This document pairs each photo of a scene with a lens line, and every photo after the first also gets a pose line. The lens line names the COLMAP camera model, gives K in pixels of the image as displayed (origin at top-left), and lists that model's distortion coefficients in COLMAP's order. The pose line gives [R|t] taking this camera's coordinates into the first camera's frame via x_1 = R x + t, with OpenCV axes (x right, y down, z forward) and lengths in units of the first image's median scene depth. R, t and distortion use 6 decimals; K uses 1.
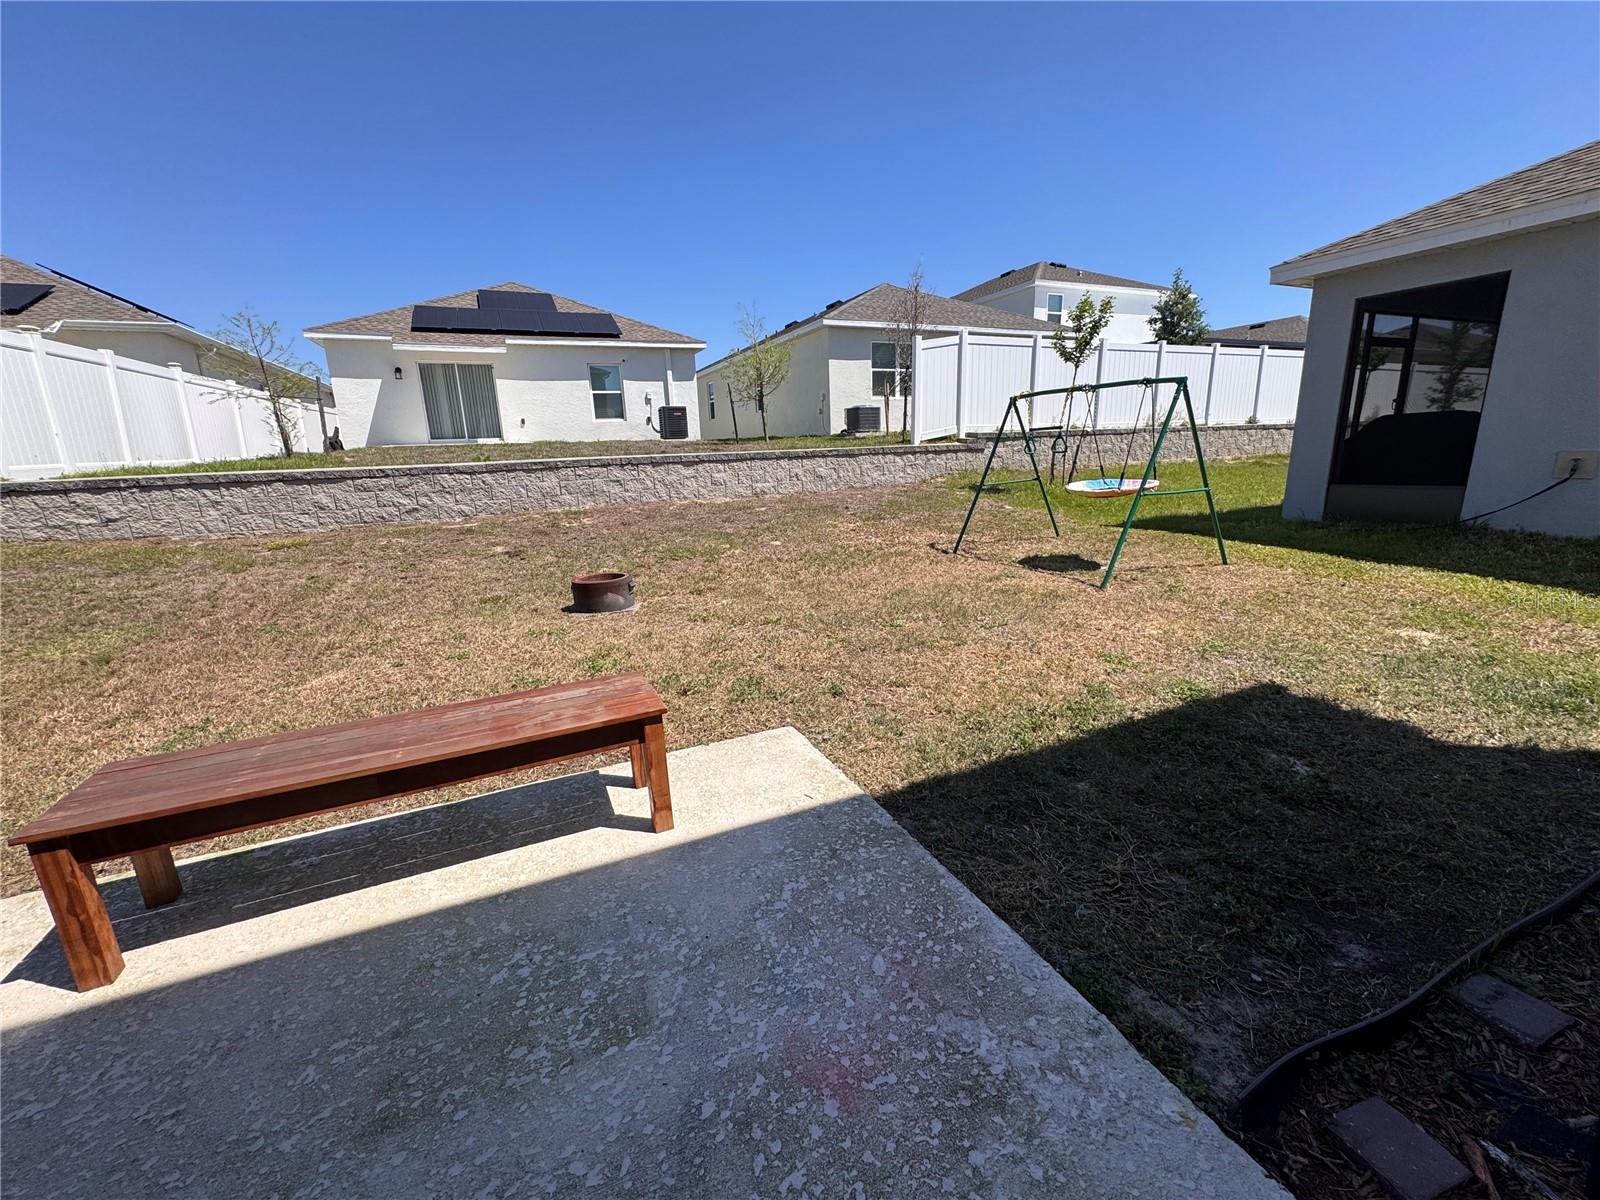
lens RADIAL K [[641.4, 0, 803.4], [0, 641.4, 593.6], [0, 0, 1]] dist [0.000103, -0.000137]
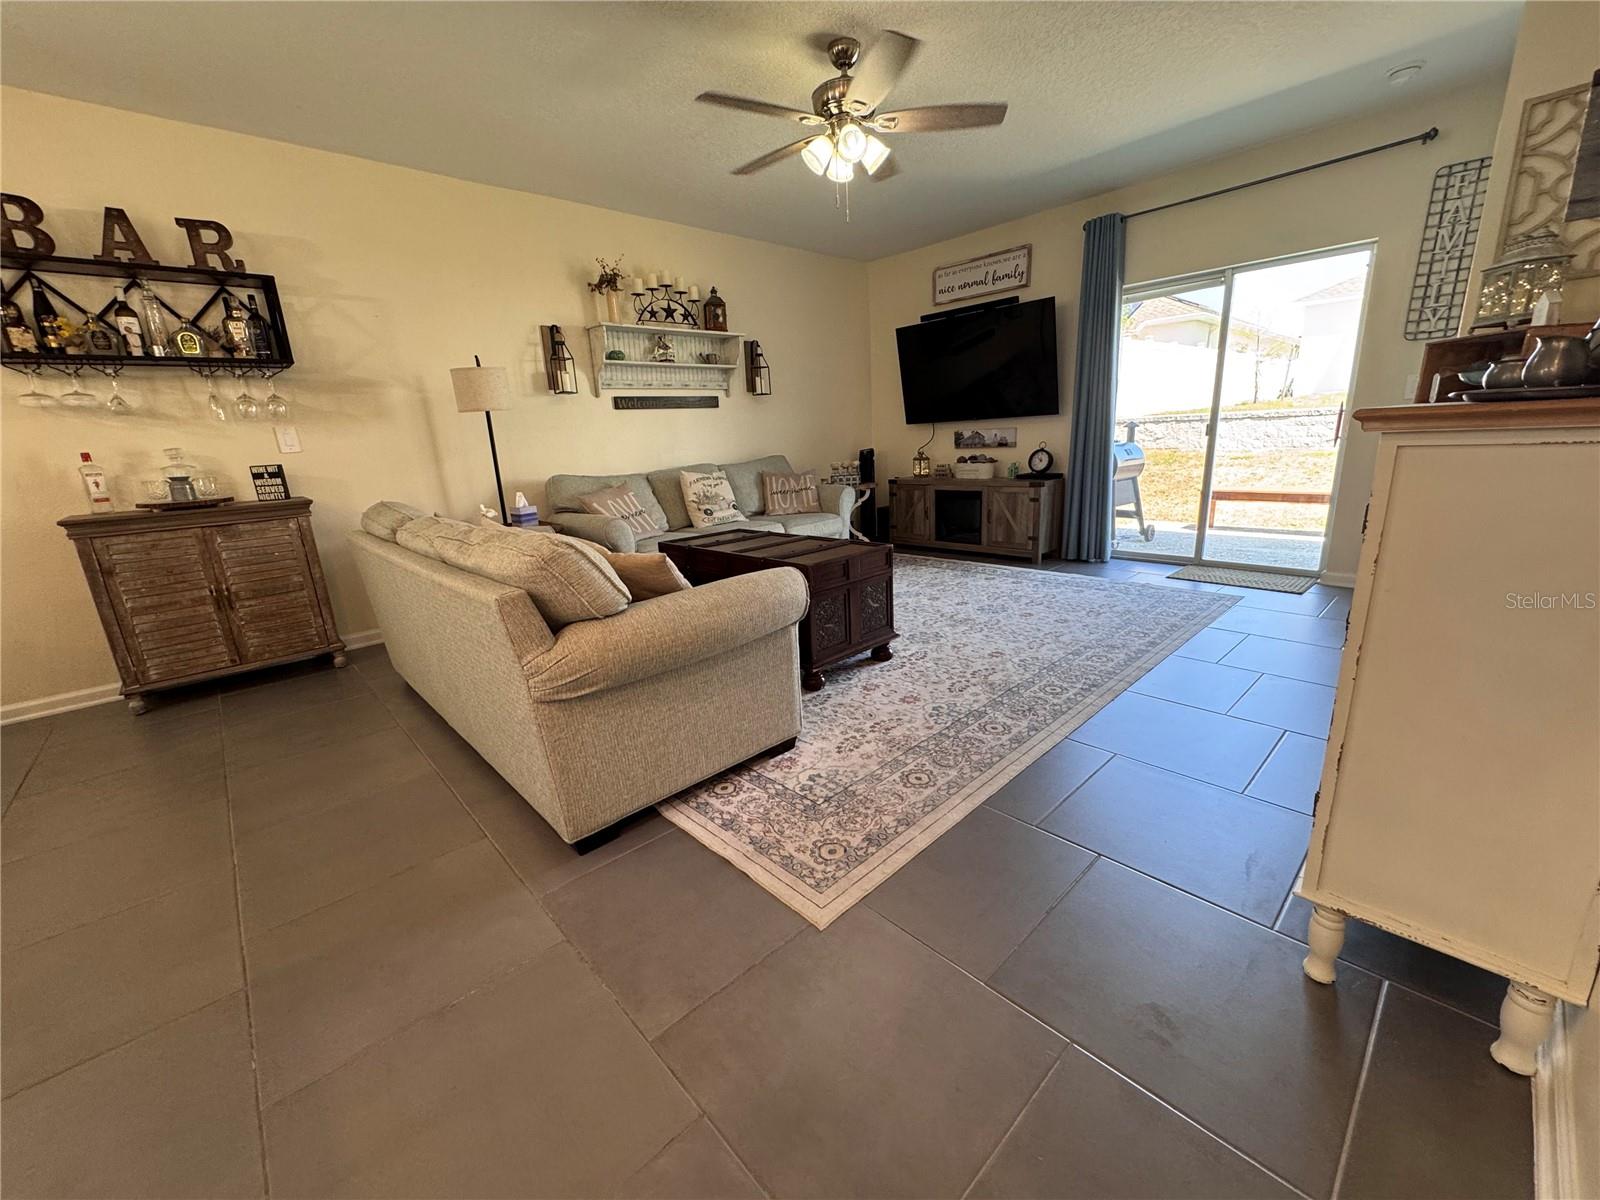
lens RADIAL K [[641.4, 0, 797.7], [0, 641.4, 598.5], [0, 0, 1]] dist [0.000103, -0.000137]
pose [[0.317410, 0.258043, -0.912505, 0.435330], [-0.182736, 0.960874, 0.208158, 0.138359], [0.930515, 0.100676, 0.352145, -0.608779]]
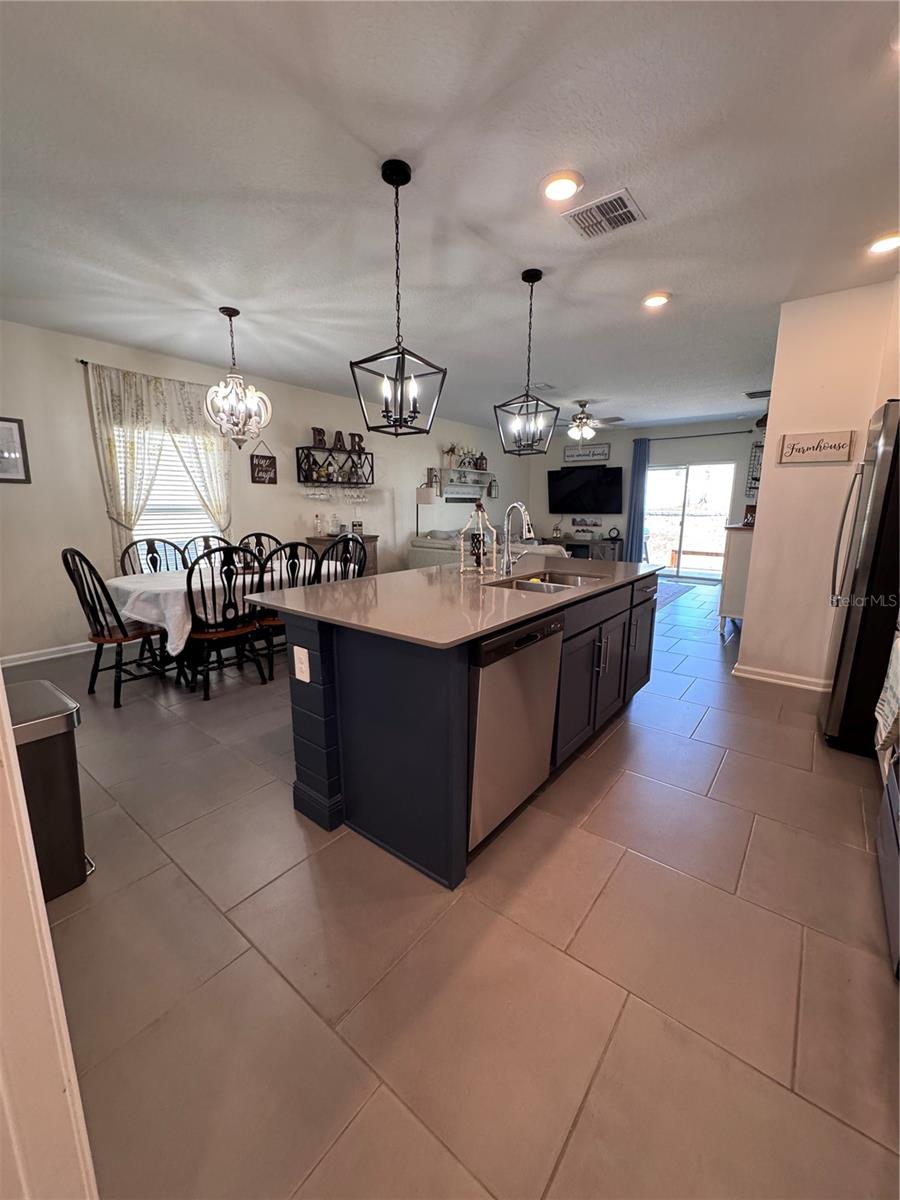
lens RADIAL K [[481.1, 0, 455.3], [0, 481.1, 600.9], [0, 0, 1]] dist [0.000103, -0.000137]
pose [[0.468580, 0.207662, -0.858667, 1.259648], [-0.222466, 0.968393, 0.112797, 0.333113], [0.854951, 0.138170, 0.499968, -1.837642]]
